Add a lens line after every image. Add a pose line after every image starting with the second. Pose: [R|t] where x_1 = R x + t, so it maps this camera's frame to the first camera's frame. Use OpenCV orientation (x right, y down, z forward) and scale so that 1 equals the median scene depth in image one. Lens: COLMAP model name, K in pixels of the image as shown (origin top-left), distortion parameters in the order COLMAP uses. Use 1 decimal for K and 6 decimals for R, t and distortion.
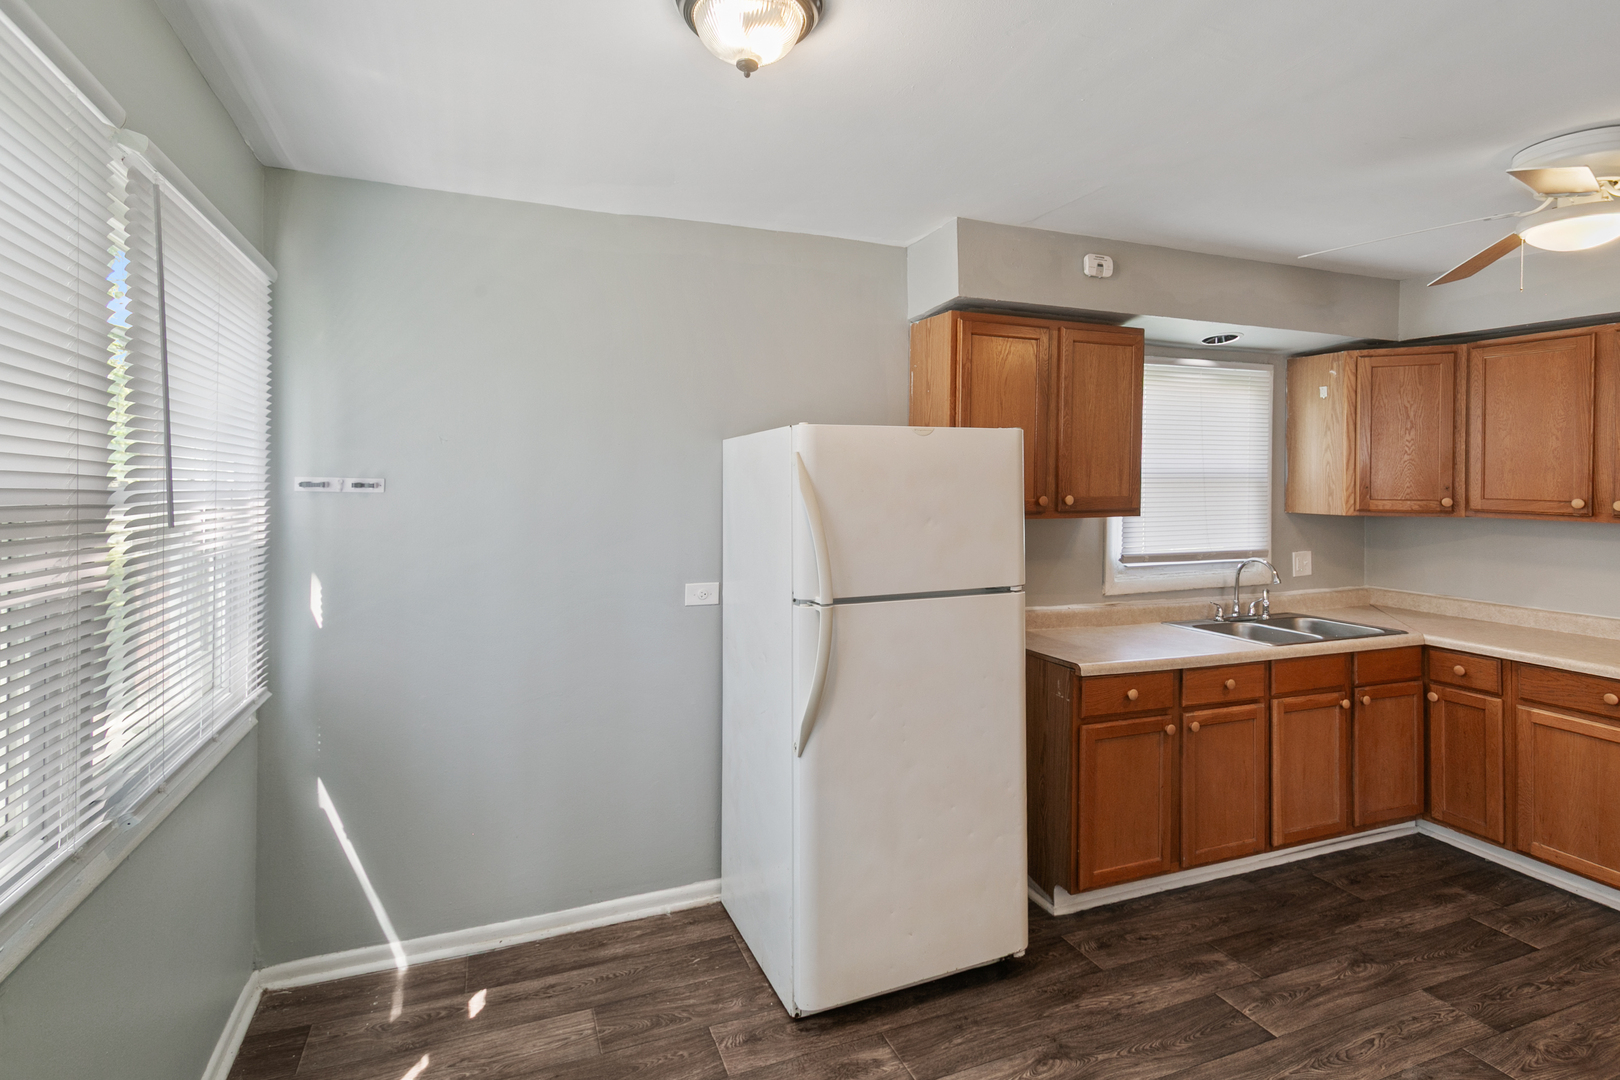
lens RADIAL K [[789.2, 0, 794.2], [0, 789.2, 480.3], [0, 0, 1]] dist [0.024249, -0.009666]
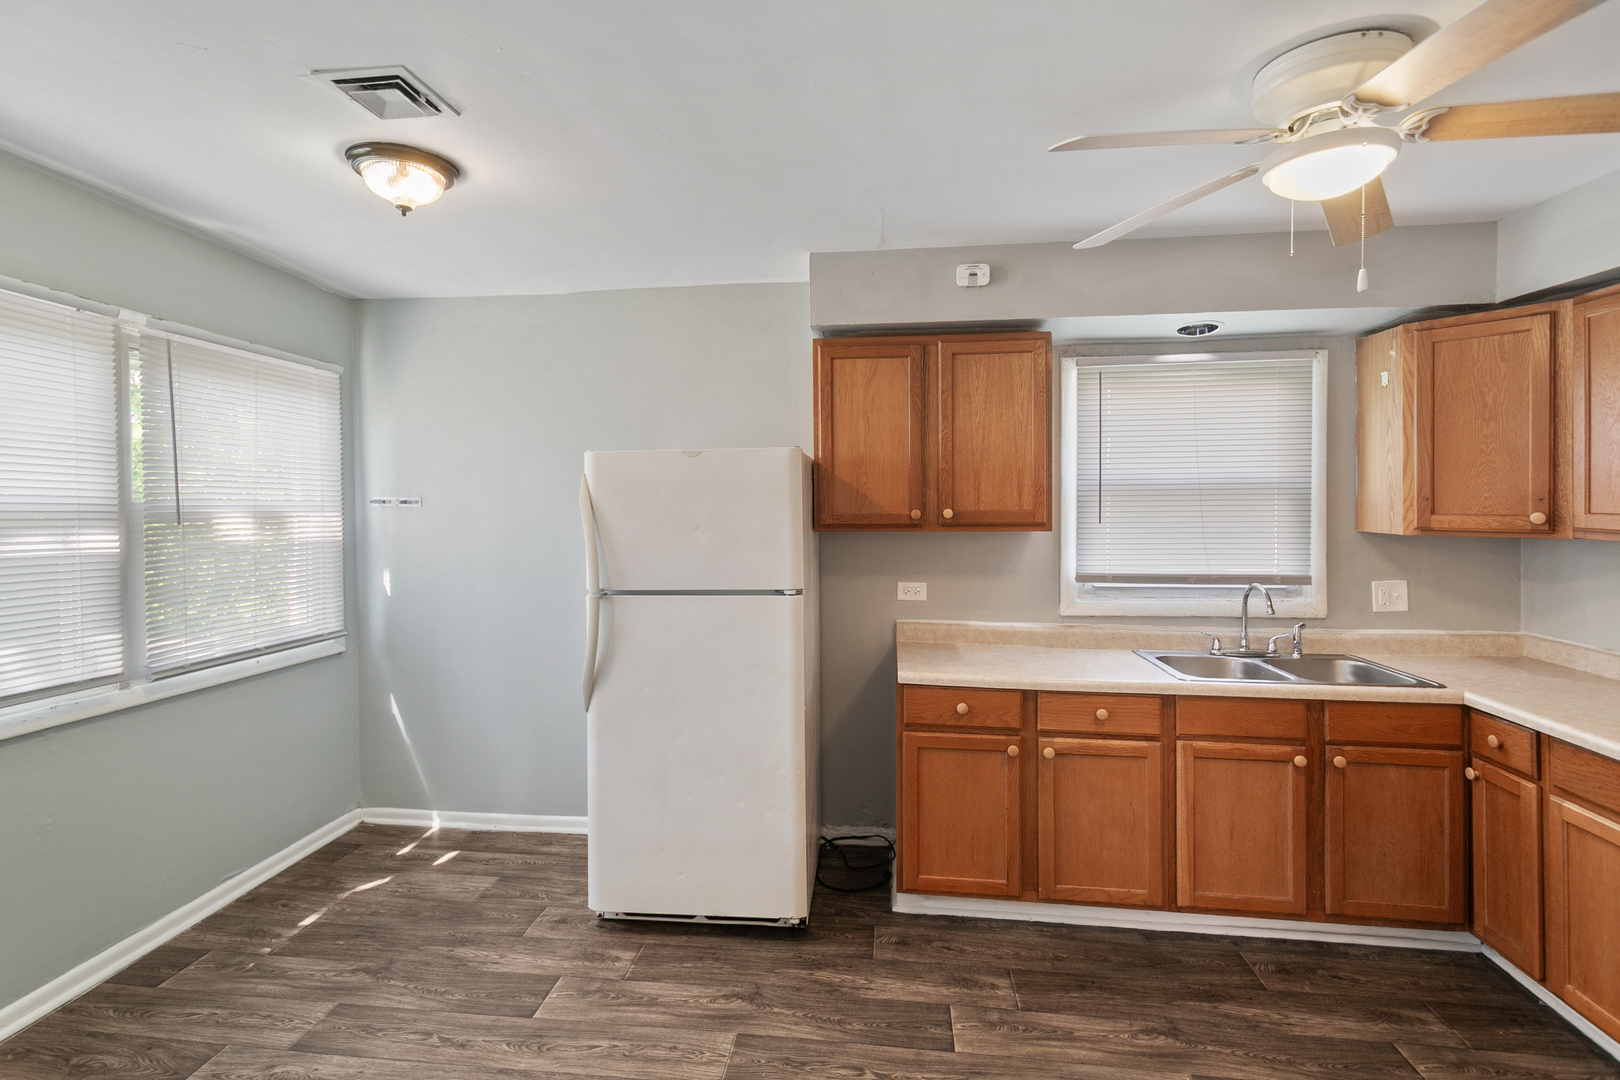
lens RADIAL K [[789.2, 0, 804.0], [0, 789.2, 508.1], [0, 0, 1]] dist [0.024249, -0.009666]
pose [[0.876707, -0.002145, -0.481021, 0.834526], [0.007875, 0.999920, 0.009894, 0.008222], [0.480961, -0.012462, 0.876653, 0.044097]]
